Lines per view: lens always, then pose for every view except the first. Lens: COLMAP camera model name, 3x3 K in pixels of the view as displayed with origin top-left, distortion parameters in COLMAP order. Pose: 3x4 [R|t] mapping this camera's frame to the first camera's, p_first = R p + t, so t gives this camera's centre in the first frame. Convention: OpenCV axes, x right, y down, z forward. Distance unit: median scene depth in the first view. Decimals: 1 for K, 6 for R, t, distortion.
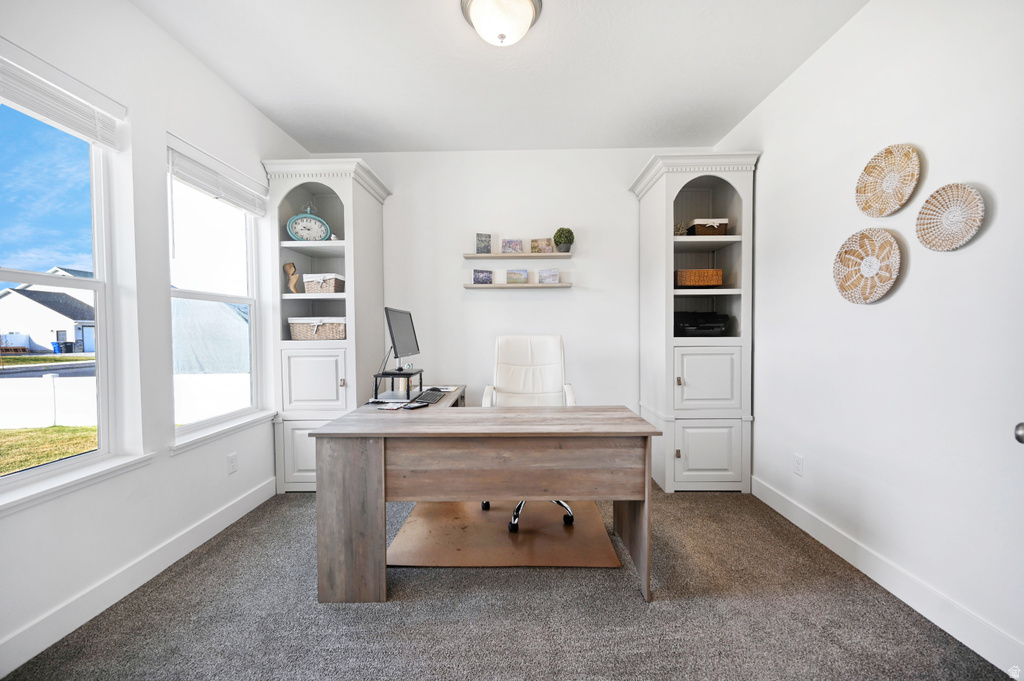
lens RADIAL K [[406.3, 0, 511.1], [0, 406.3, 337.2], [0, 0, 1]] dist [-0.000110, 0.000191]
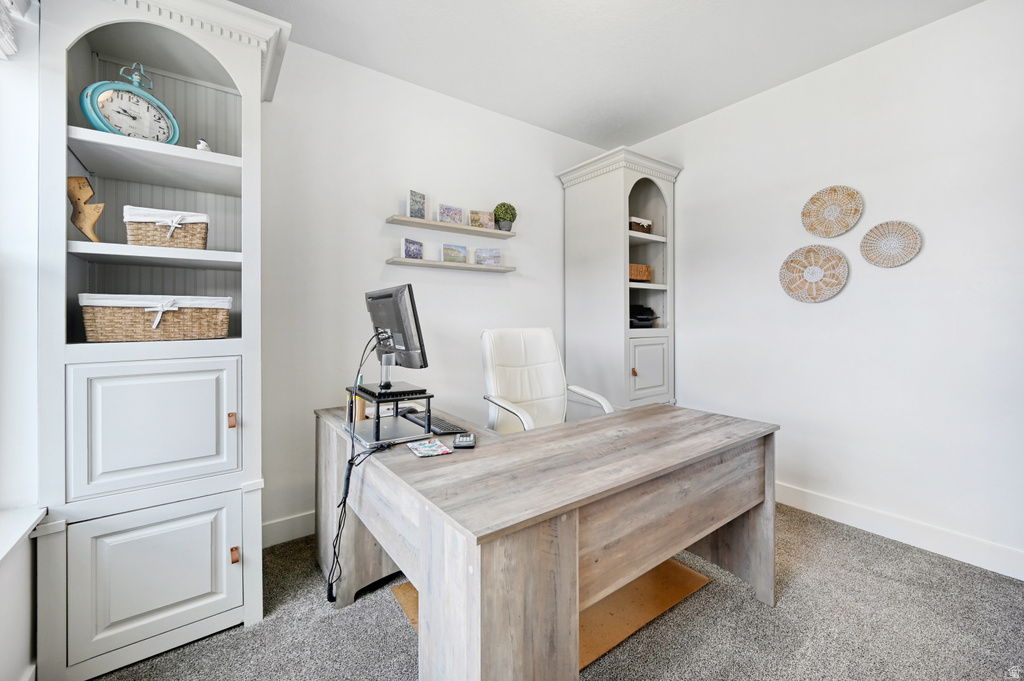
lens RADIAL K [[417.5, 0, 514.0], [0, 417.5, 313.2], [0, 0, 1]] dist [0.000283, 0.000136]
pose [[0.797552, 0.013475, 0.603100, -0.448873], [0.006902, 0.999481, -0.031458, -0.008052], [-0.603211, 0.029251, 0.797045, 0.334733]]
